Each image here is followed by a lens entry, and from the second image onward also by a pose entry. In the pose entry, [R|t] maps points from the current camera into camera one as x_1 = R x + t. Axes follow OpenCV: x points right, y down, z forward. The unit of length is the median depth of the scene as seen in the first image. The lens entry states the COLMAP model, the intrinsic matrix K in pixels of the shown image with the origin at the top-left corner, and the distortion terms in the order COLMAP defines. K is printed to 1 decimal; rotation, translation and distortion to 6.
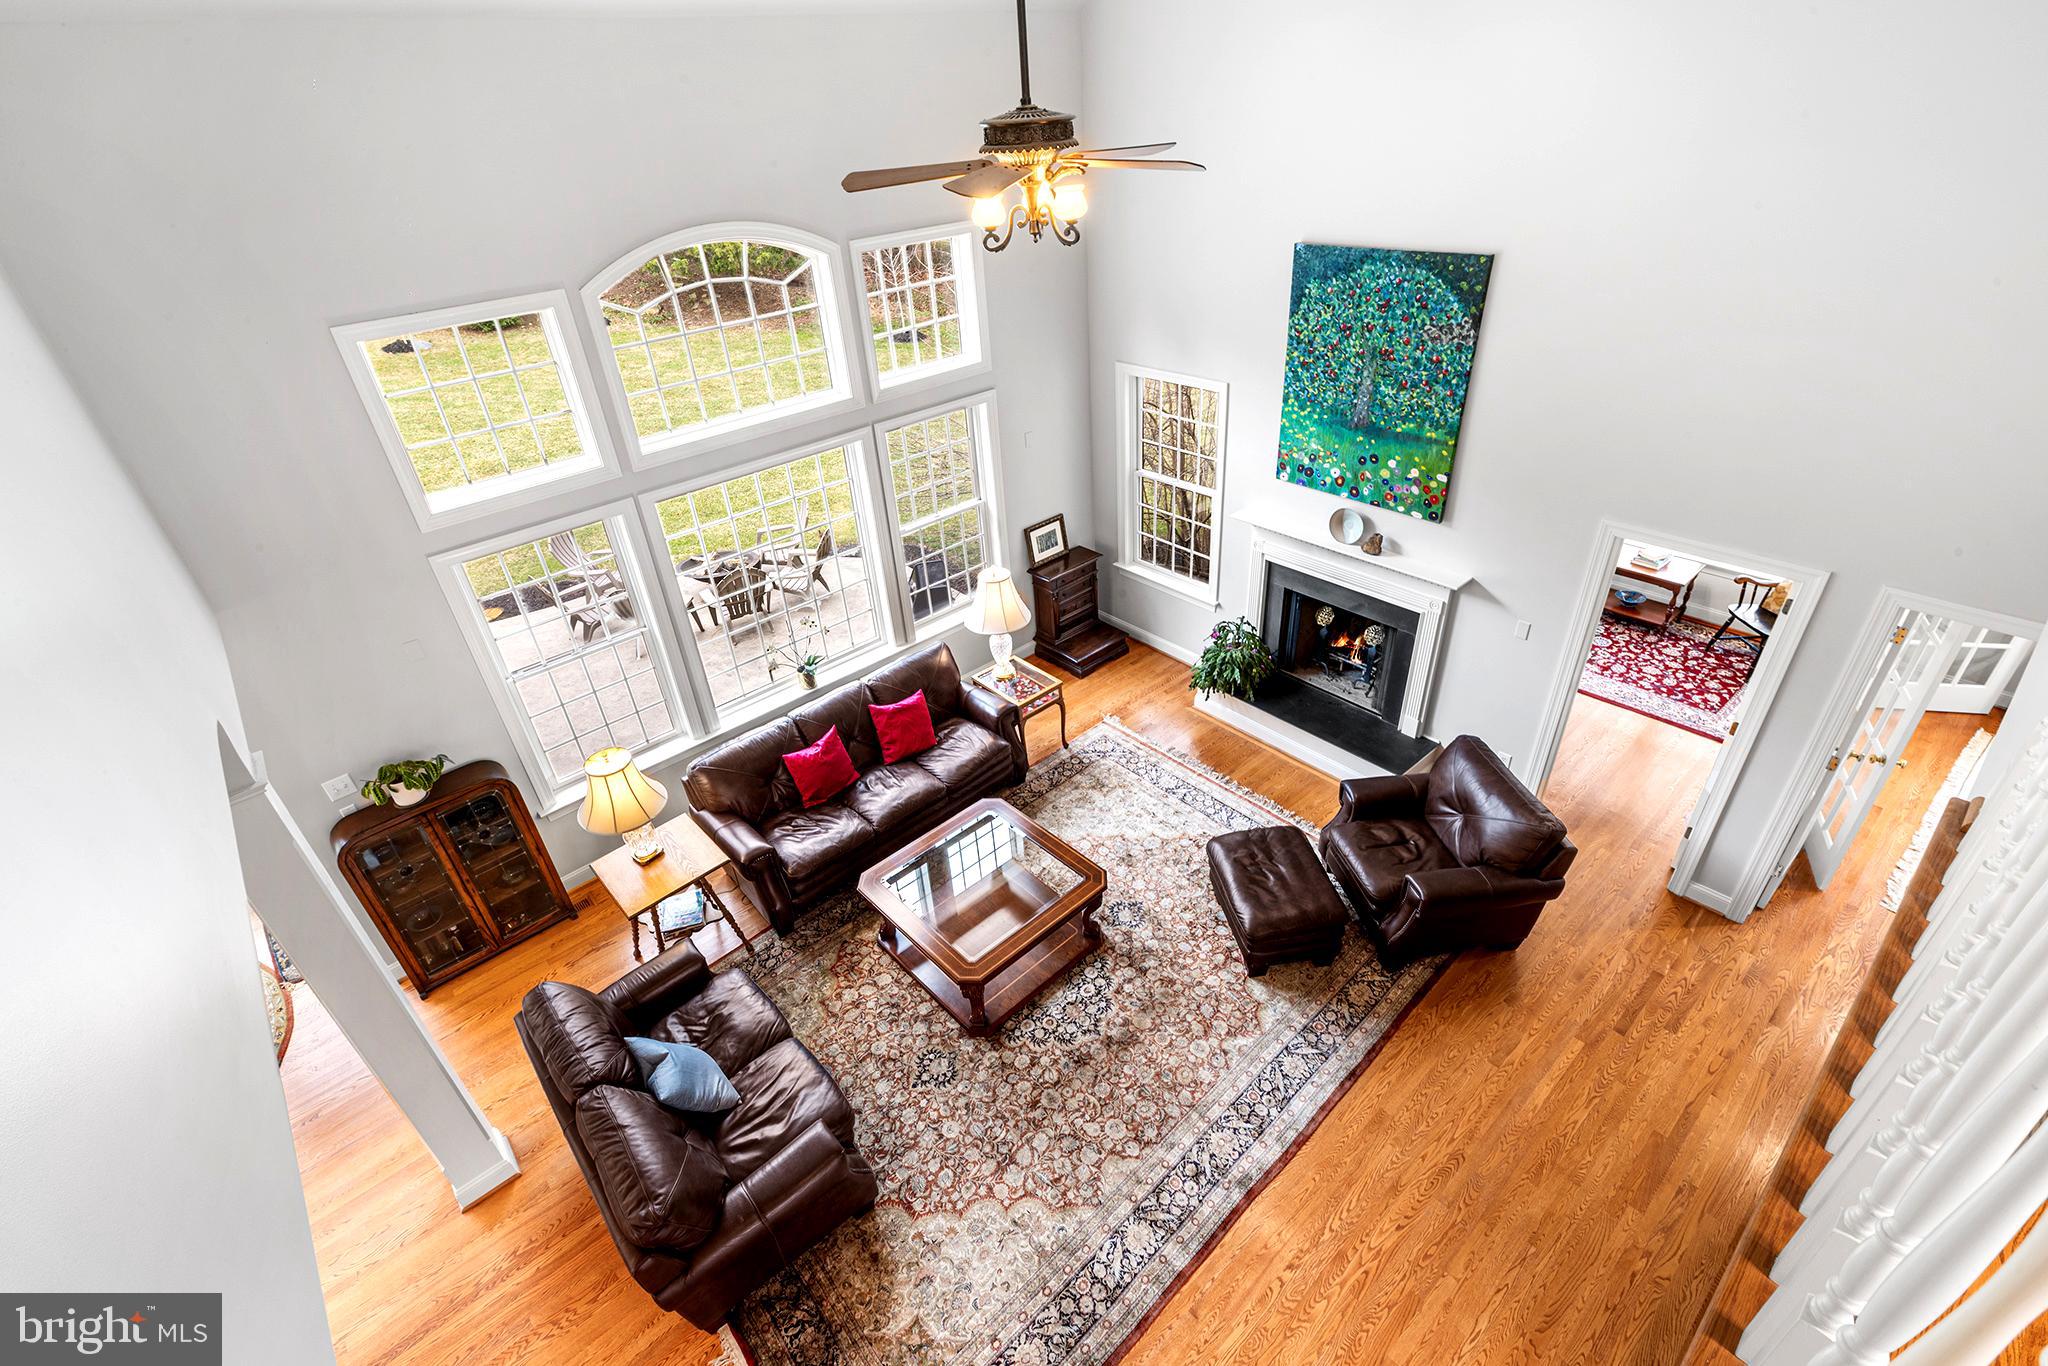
lens RADIAL K [[922.2, 0, 1020.9], [0, 922.2, 676.0], [0, 0, 1]] dist [0.003240, -0.002013]
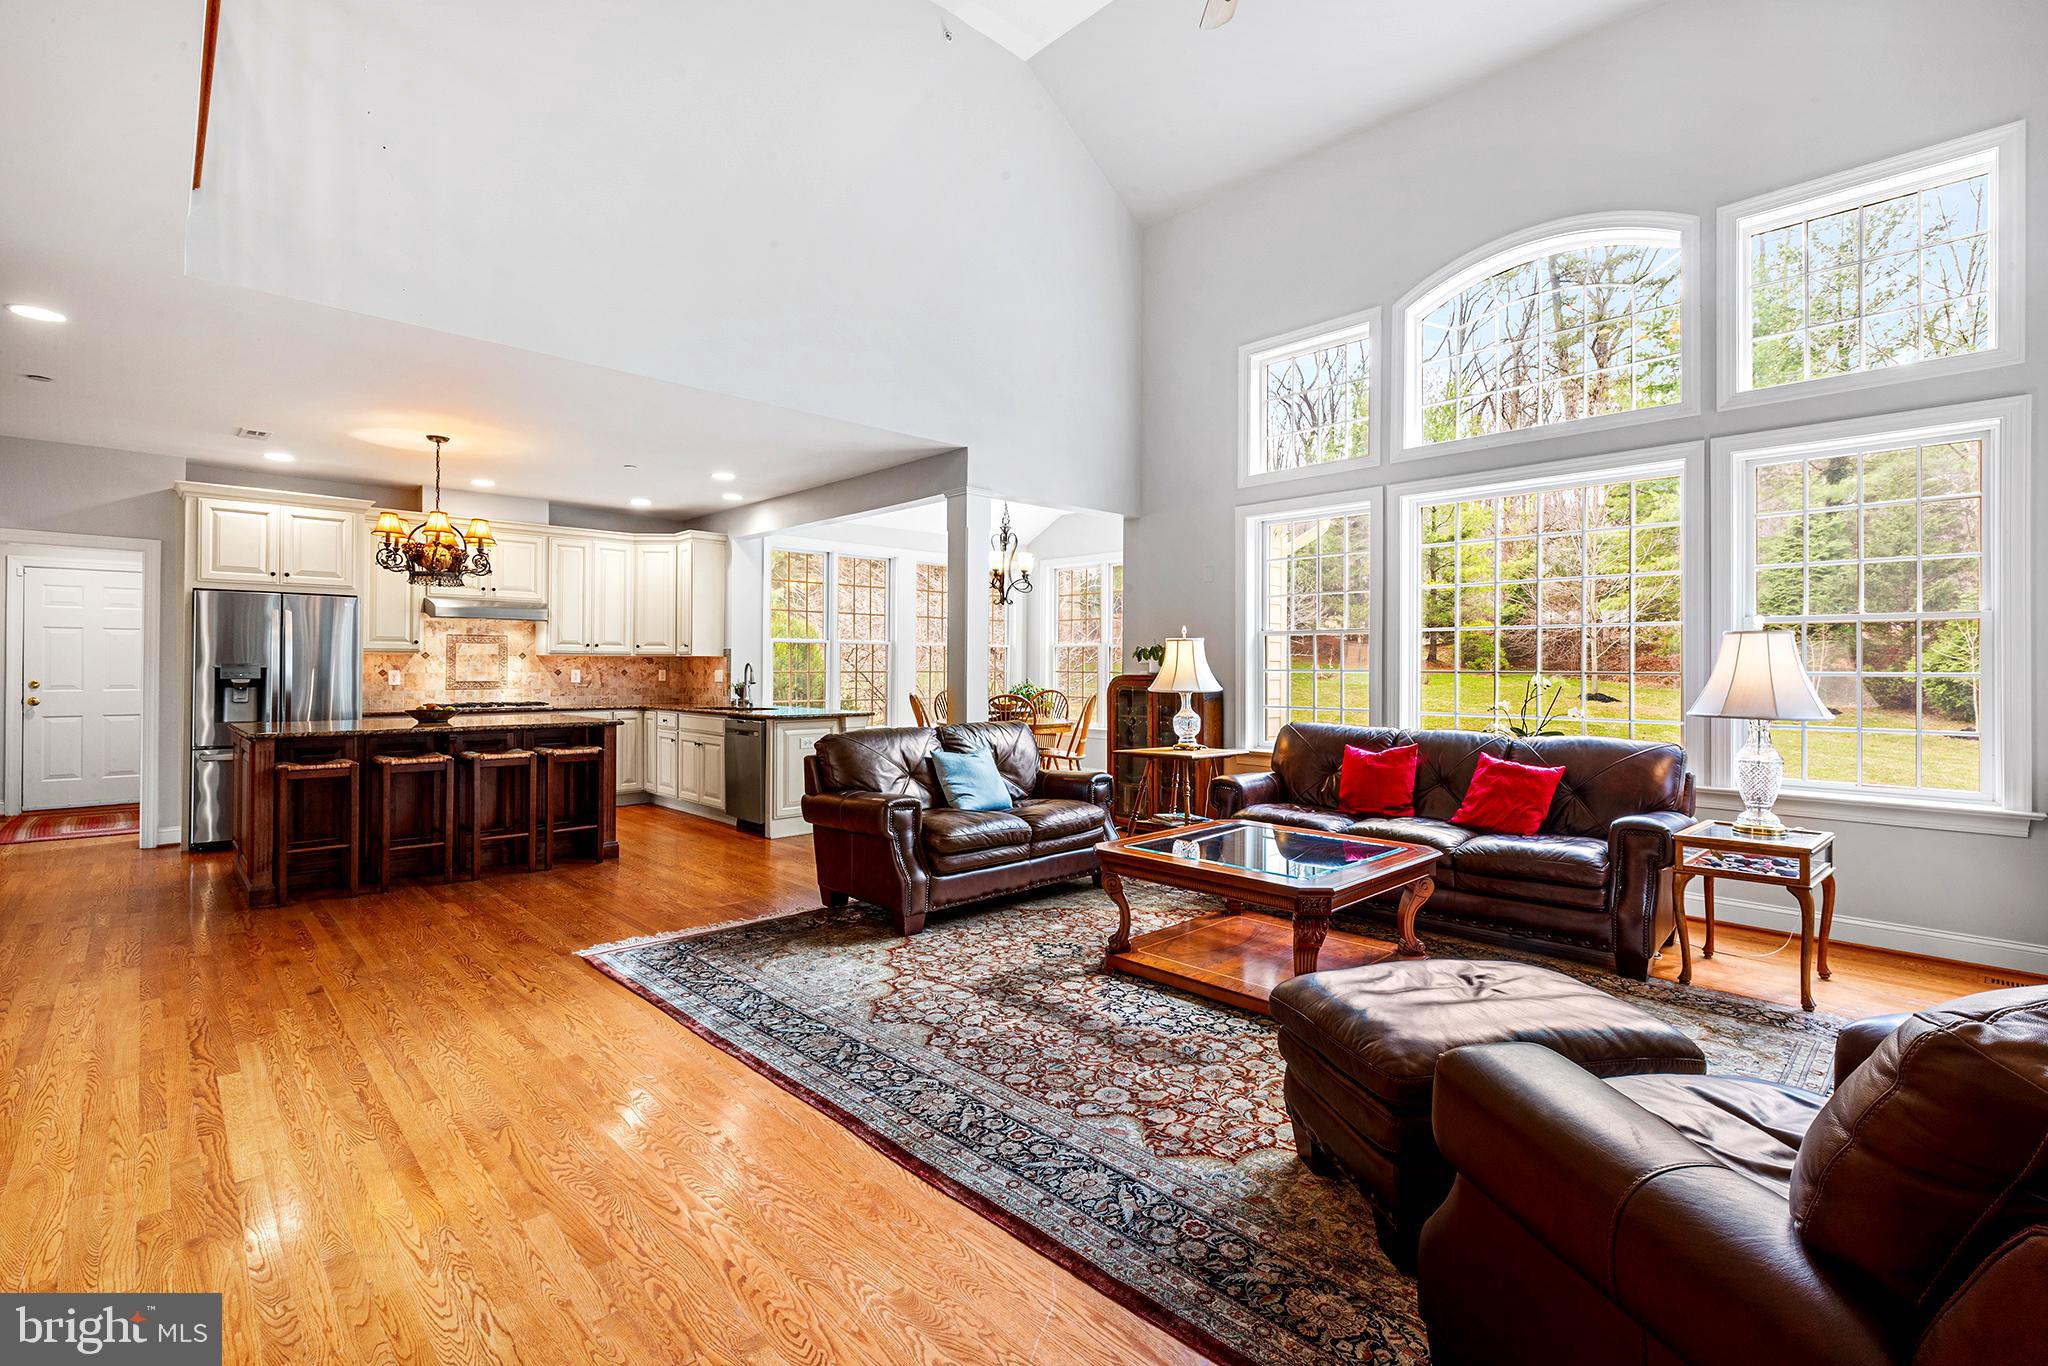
lens RADIAL K [[922.2, 0, 1030.9], [0, 922.2, 668.6], [0, 0, 1]] dist [0.003240, -0.002013]
pose [[0.044195, 0.070850, -0.996507, 0.631429], [-0.539495, 0.841224, 0.035883, 0.163315], [0.840828, 0.536025, 0.075401, 0.665055]]
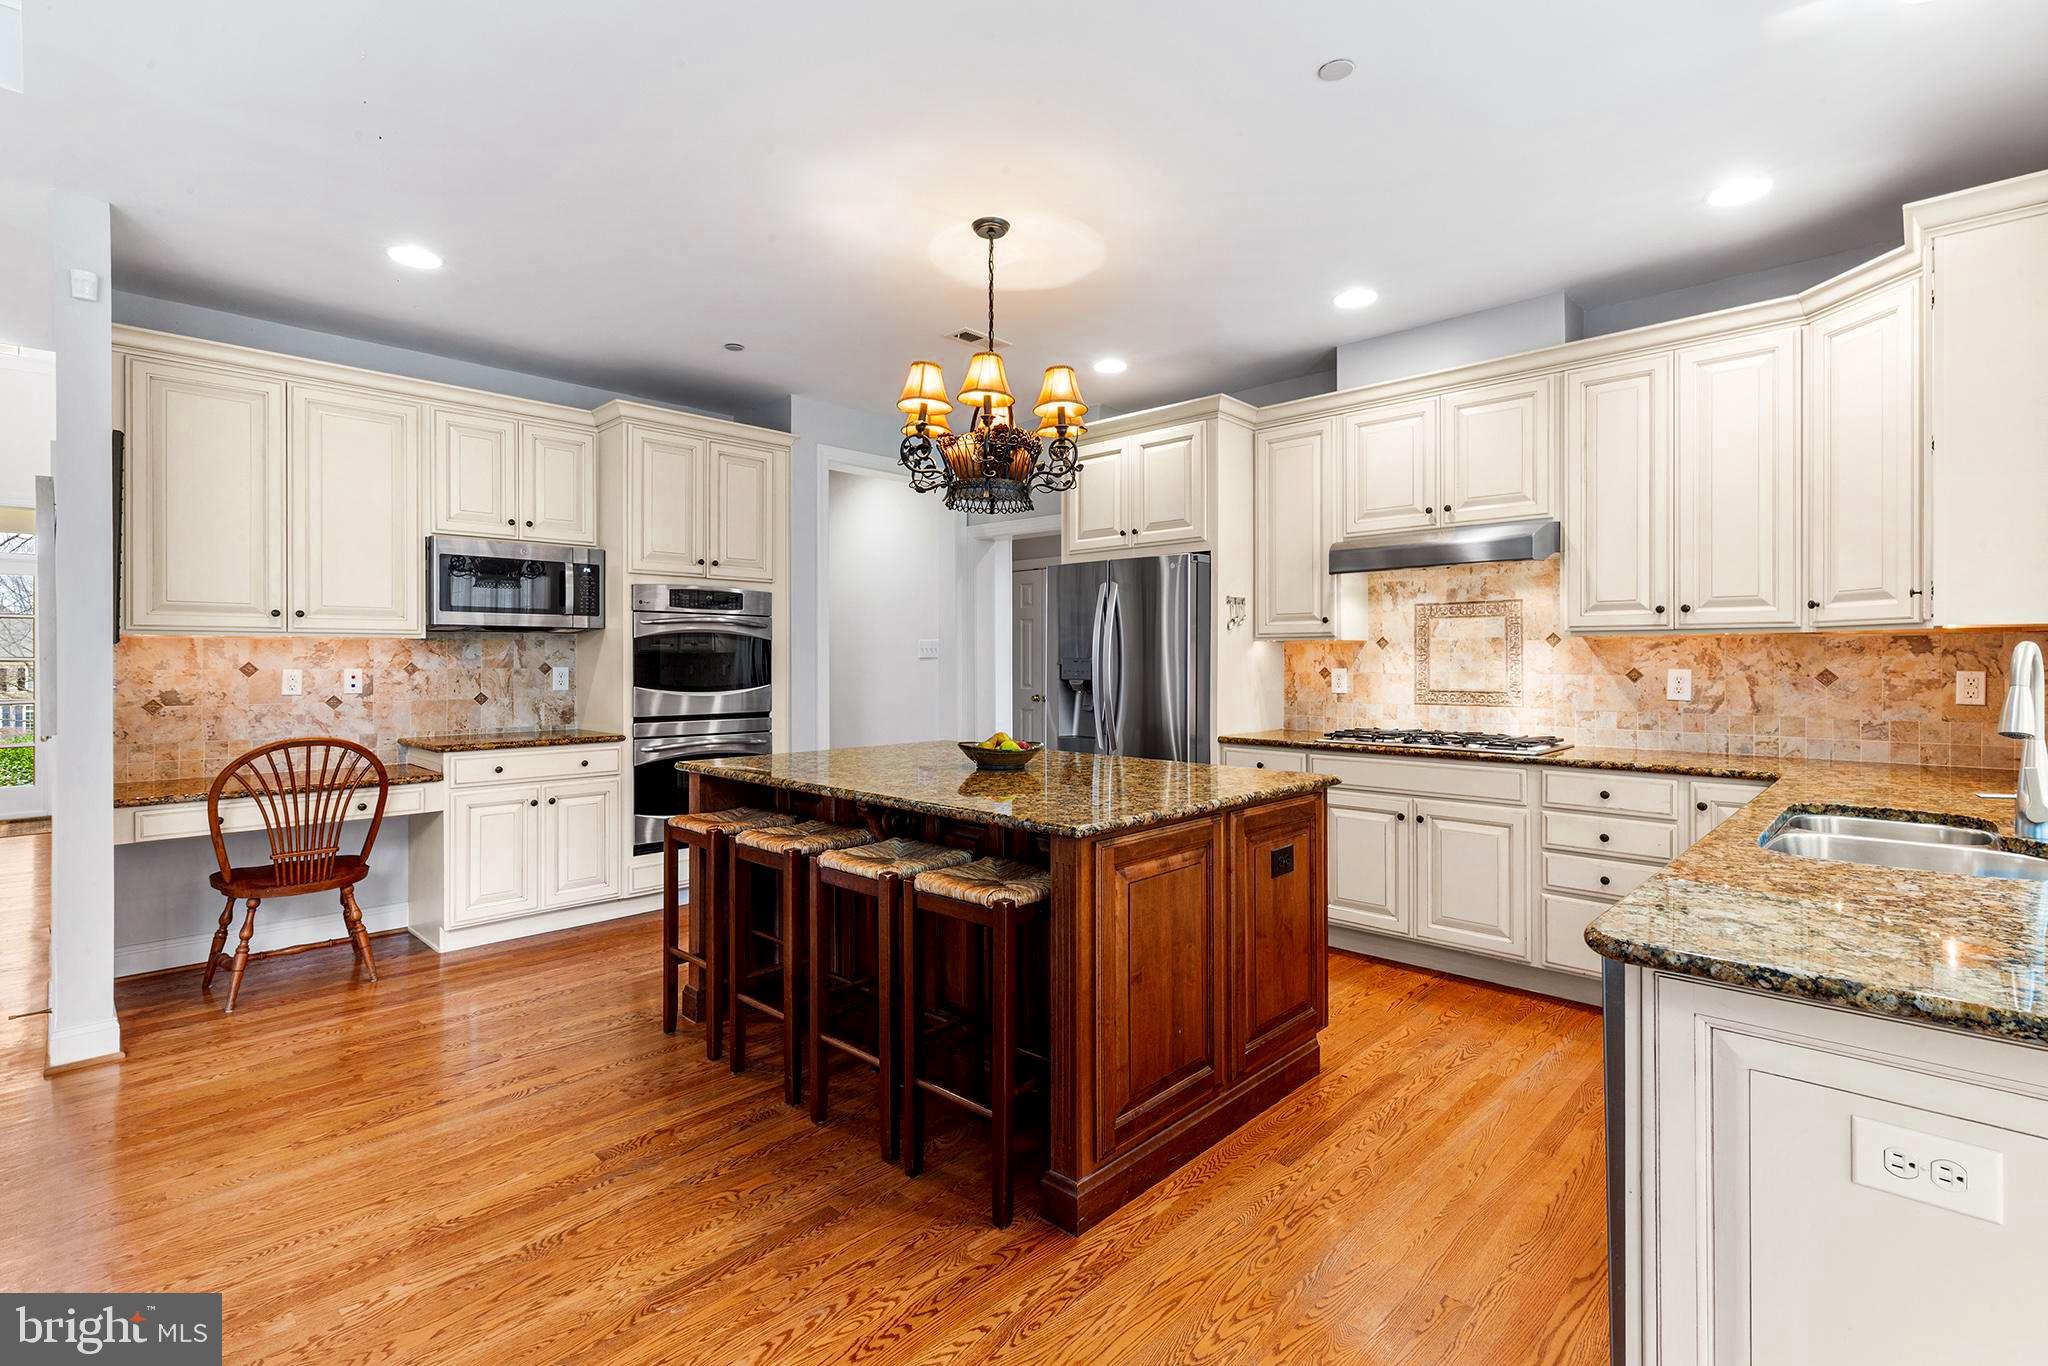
lens RADIAL K [[922.2, 0, 1016.6], [0, 922.2, 674.1], [0, 0, 1]] dist [0.003240, -0.002013]
pose [[-0.993818, 0.070587, -0.085697, -0.431265], [0.011776, 0.834537, 0.550825, 0.269364], [0.110398, 0.546411, -0.830209, 0.635154]]
